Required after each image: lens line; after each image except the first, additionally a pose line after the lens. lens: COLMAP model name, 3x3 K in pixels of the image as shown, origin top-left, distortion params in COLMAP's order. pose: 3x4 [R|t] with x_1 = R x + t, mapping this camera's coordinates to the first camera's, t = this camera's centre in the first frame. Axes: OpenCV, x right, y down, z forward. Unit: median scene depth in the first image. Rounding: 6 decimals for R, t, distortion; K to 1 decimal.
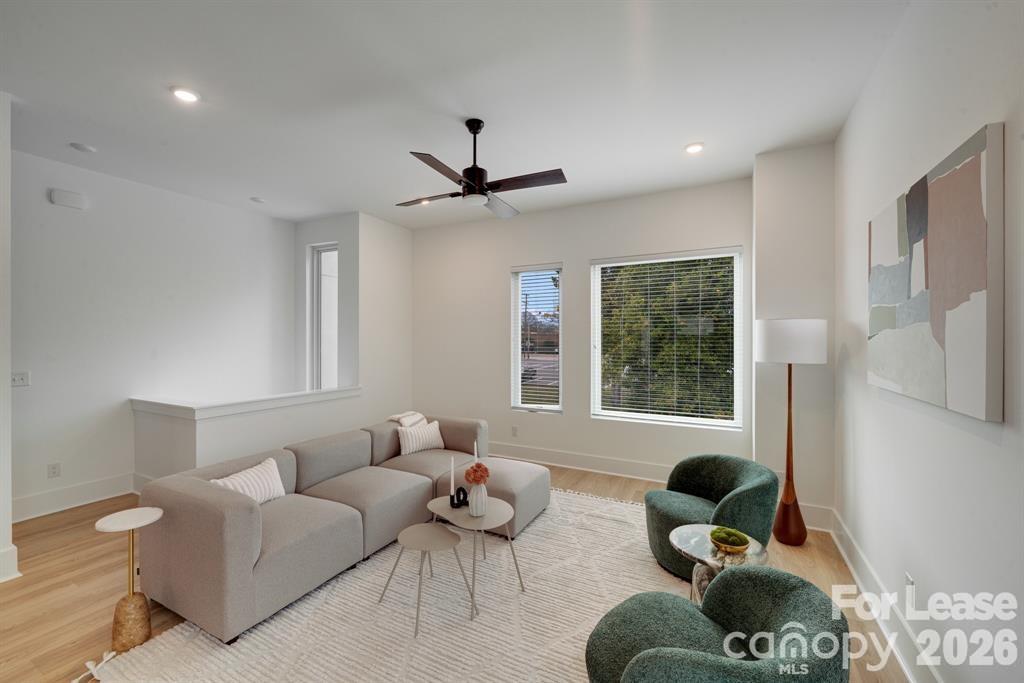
lens RADIAL K [[415.5, 0, 512.2], [0, 415.5, 336.1], [0, 0, 1]] dist [-0.008029, -0.001140]
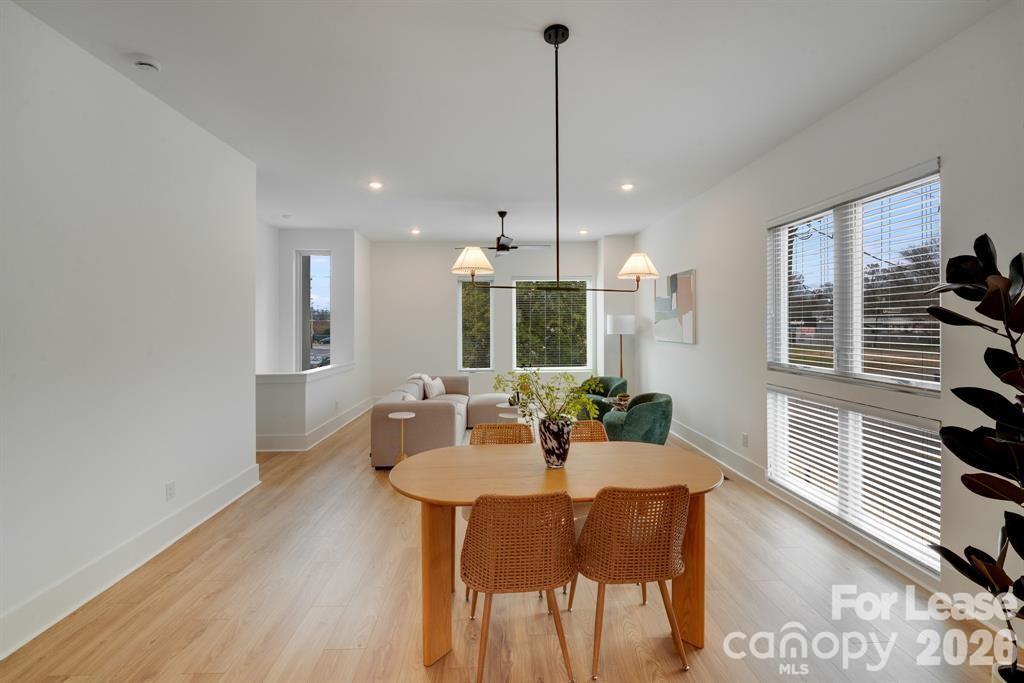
lens RADIAL K [[415.5, 0, 509.5], [0, 415.5, 328.0], [0, 0, 1]] dist [-0.008029, -0.001140]
pose [[0.871419, -0.012496, 0.490380, -1.016881], [0.006576, 0.999883, 0.013794, -0.004553], [-0.490496, -0.008796, 0.871399, -0.705758]]
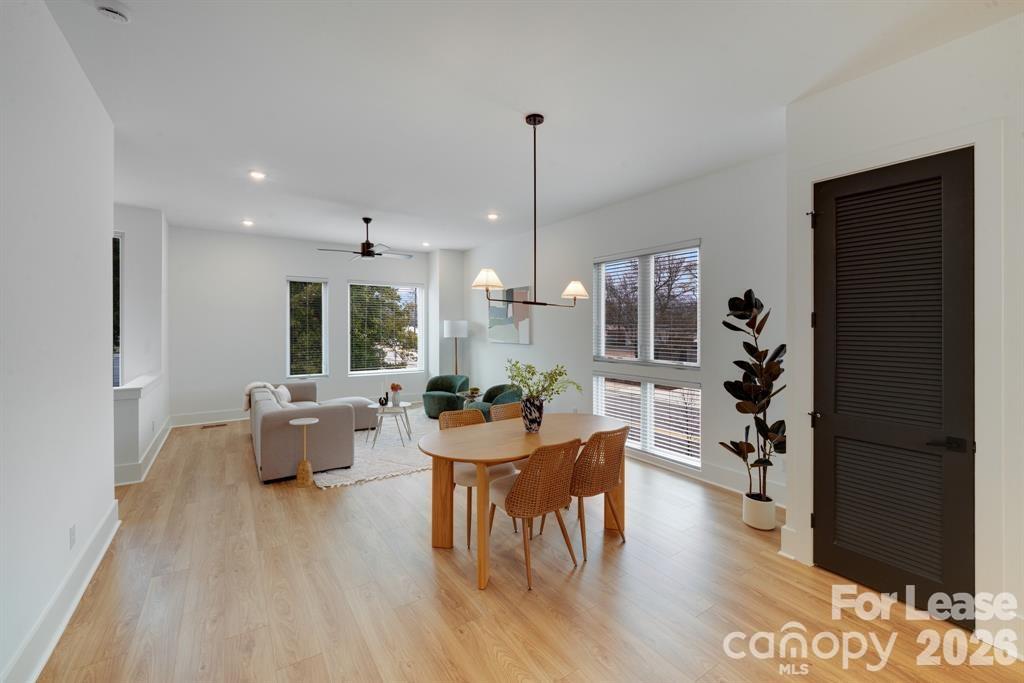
lens RADIAL K [[415.5, 0, 501.7], [0, 415.5, 339.1], [0, 0, 1]] dist [-0.008029, -0.001140]
pose [[0.489997, -0.025977, 0.871337, -1.512361], [-0.003480, 0.999490, 0.031754, -0.008001], [-0.871717, -0.018591, 0.489656, -0.535169]]
